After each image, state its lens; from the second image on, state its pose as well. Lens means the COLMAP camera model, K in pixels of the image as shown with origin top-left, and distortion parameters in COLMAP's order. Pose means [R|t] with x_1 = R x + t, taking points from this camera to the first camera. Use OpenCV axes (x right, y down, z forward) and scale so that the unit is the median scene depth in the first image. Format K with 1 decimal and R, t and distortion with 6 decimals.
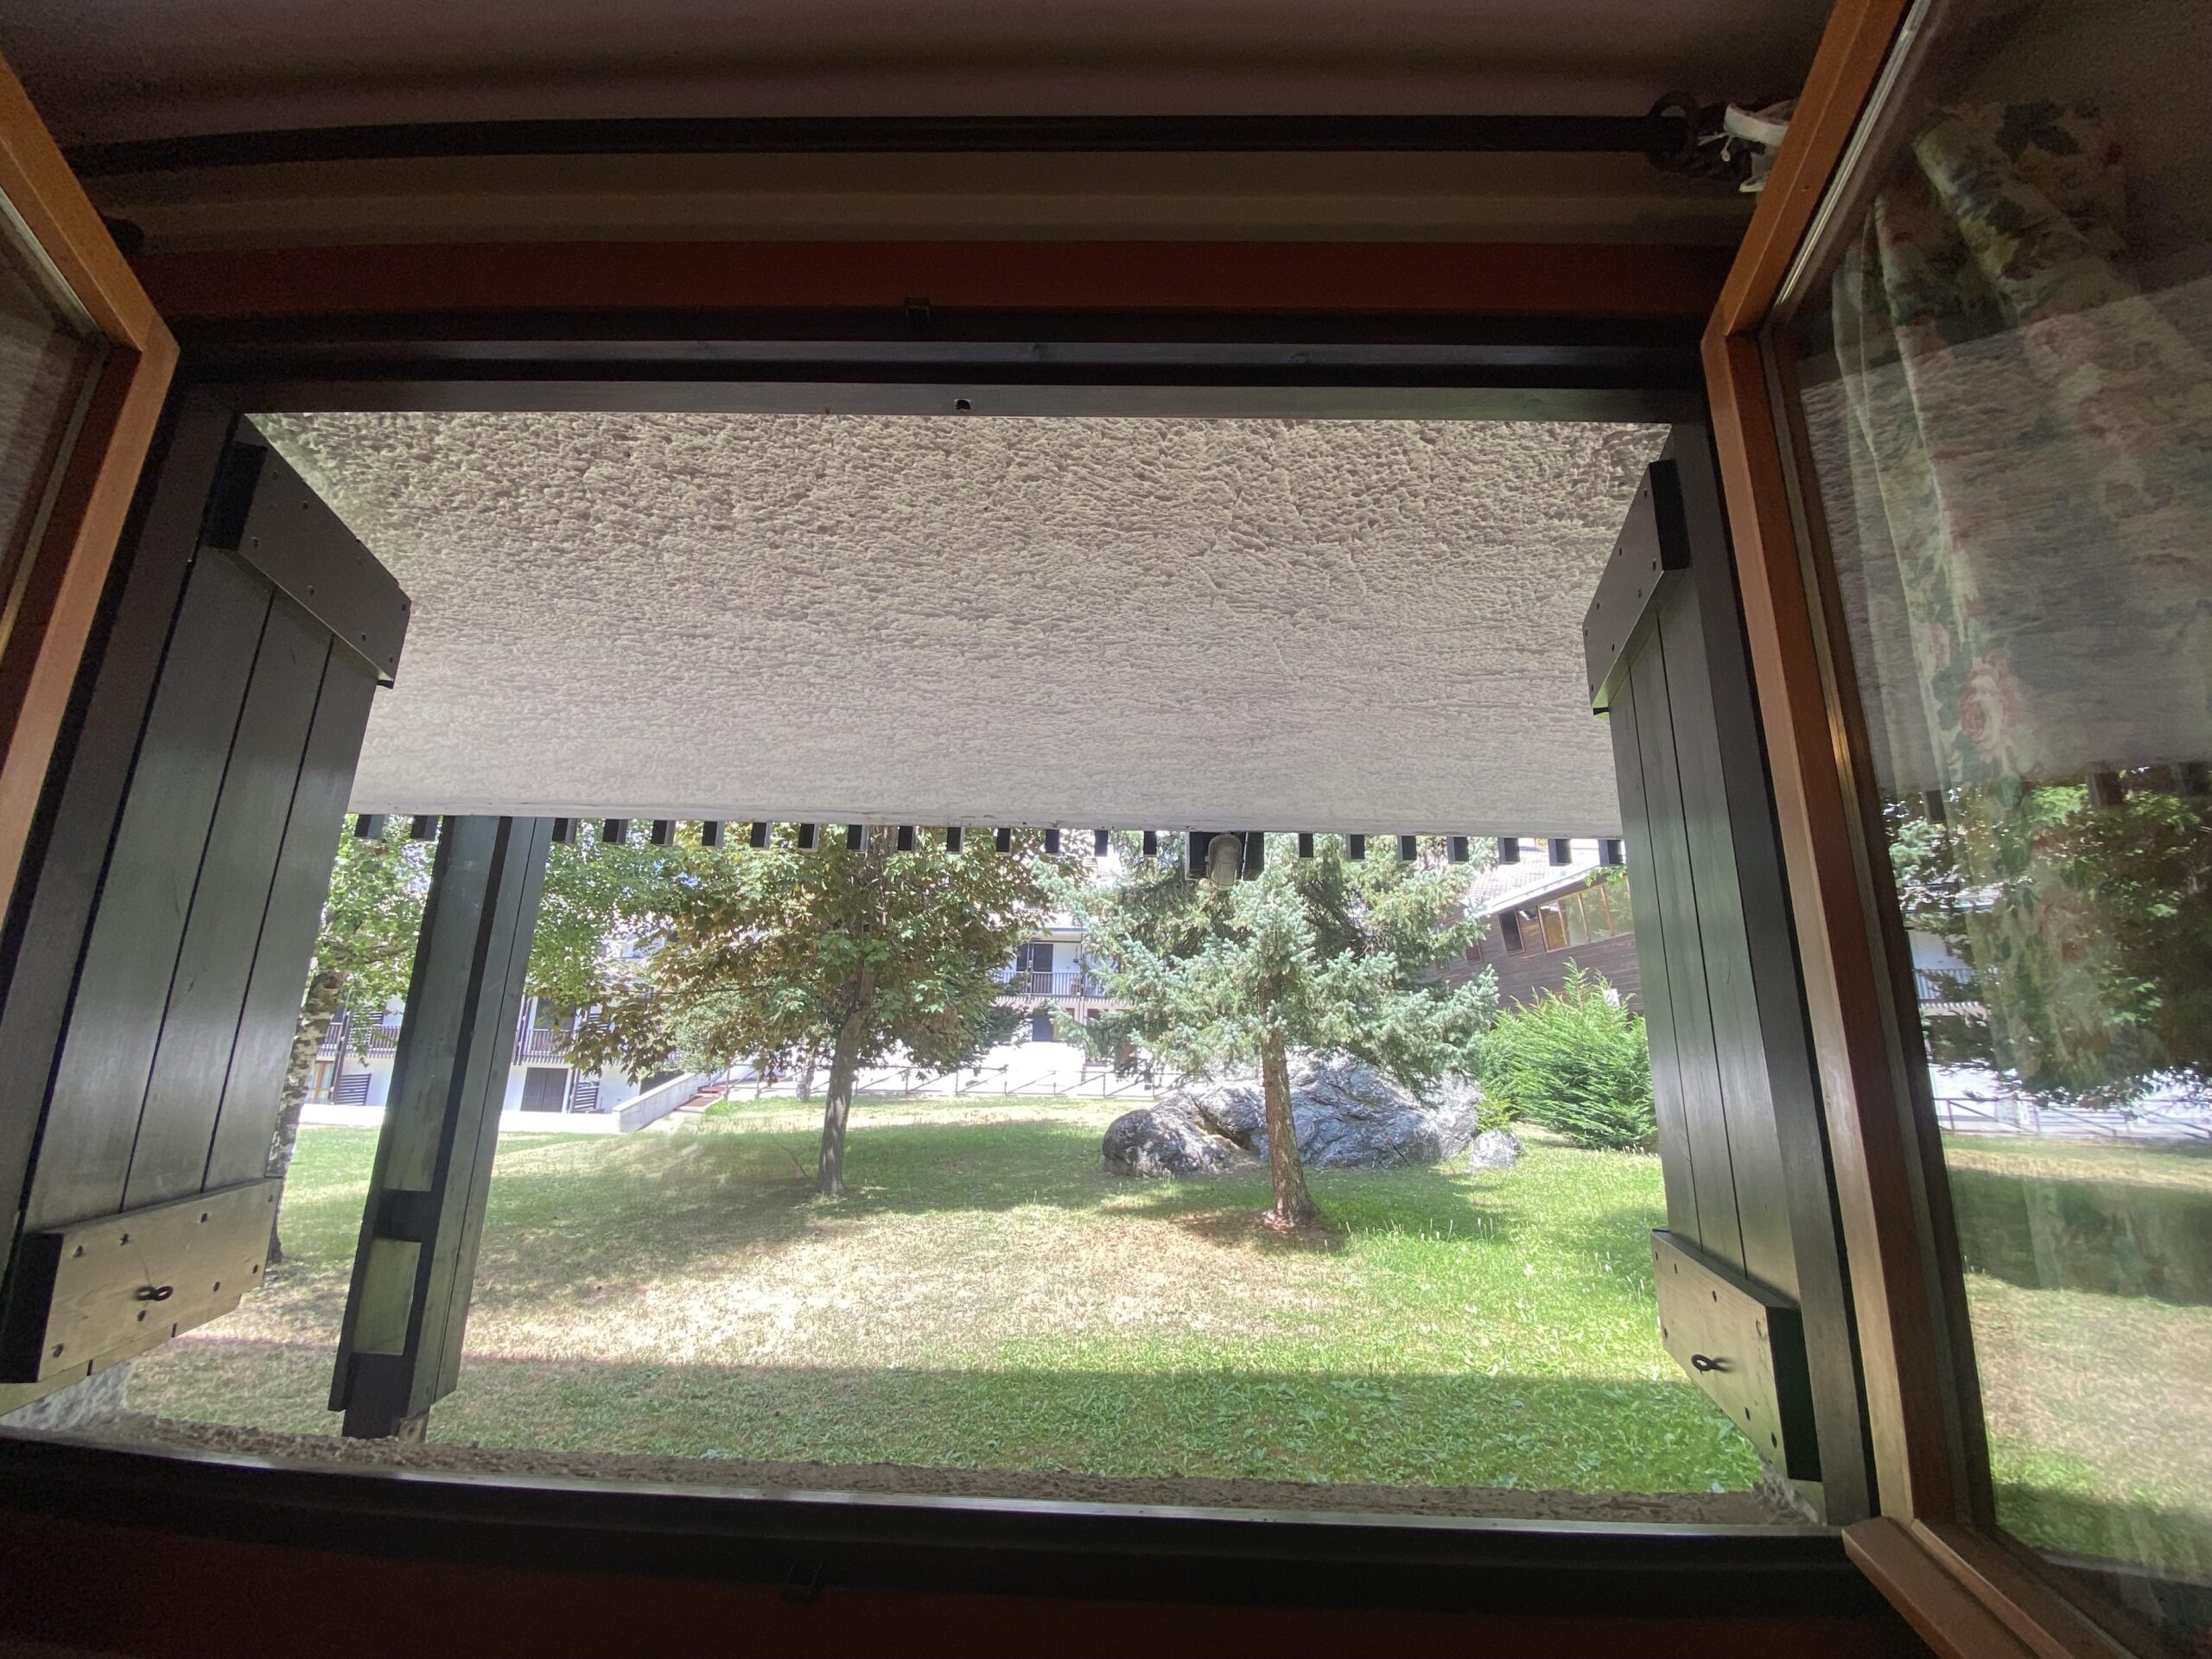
lens RADIAL K [[892.7, 0, 1115.4], [0, 892.7, 844.2], [0, 0, 1]] dist [0.005120, -0.011890]
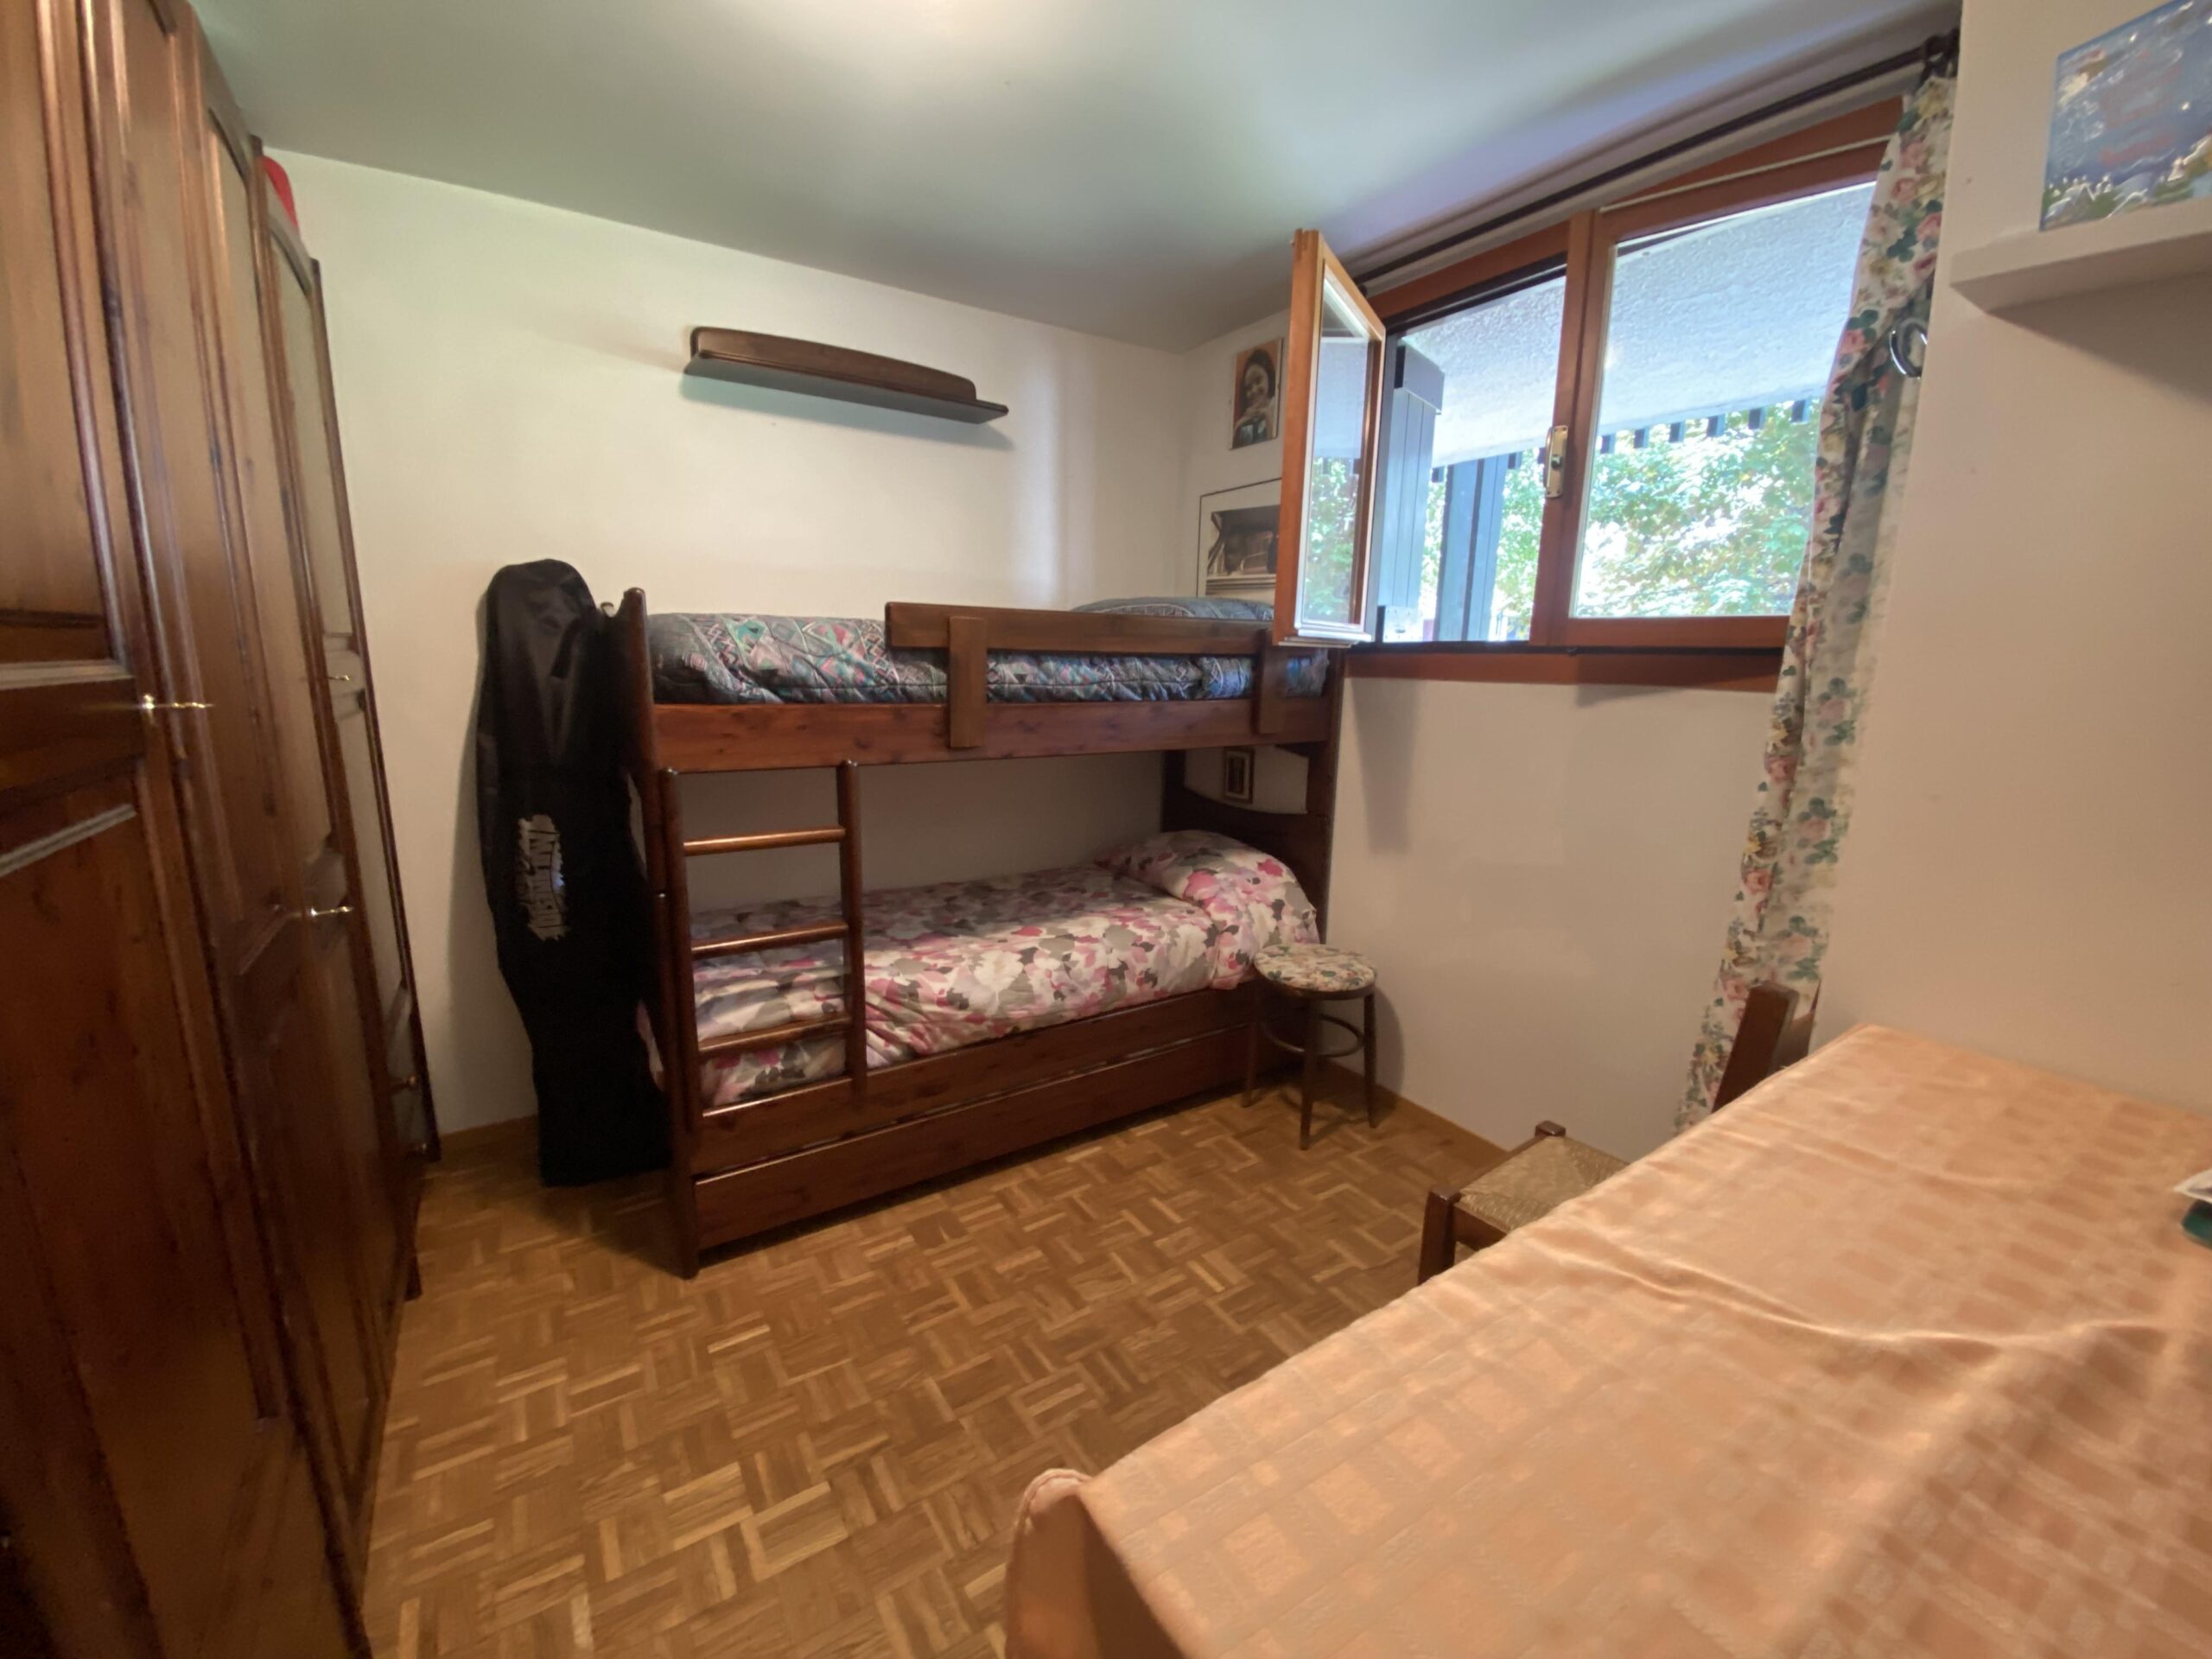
lens RADIAL K [[892.7, 0, 1108.7], [0, 892.7, 836.5], [0, 0, 1]] dist [0.005120, -0.011890]
pose [[0.558221, 0.150966, -0.815842, 0.110339], [0.181739, 0.937179, 0.297770, 0.001786], [0.809543, -0.314491, 0.495717, -0.170140]]
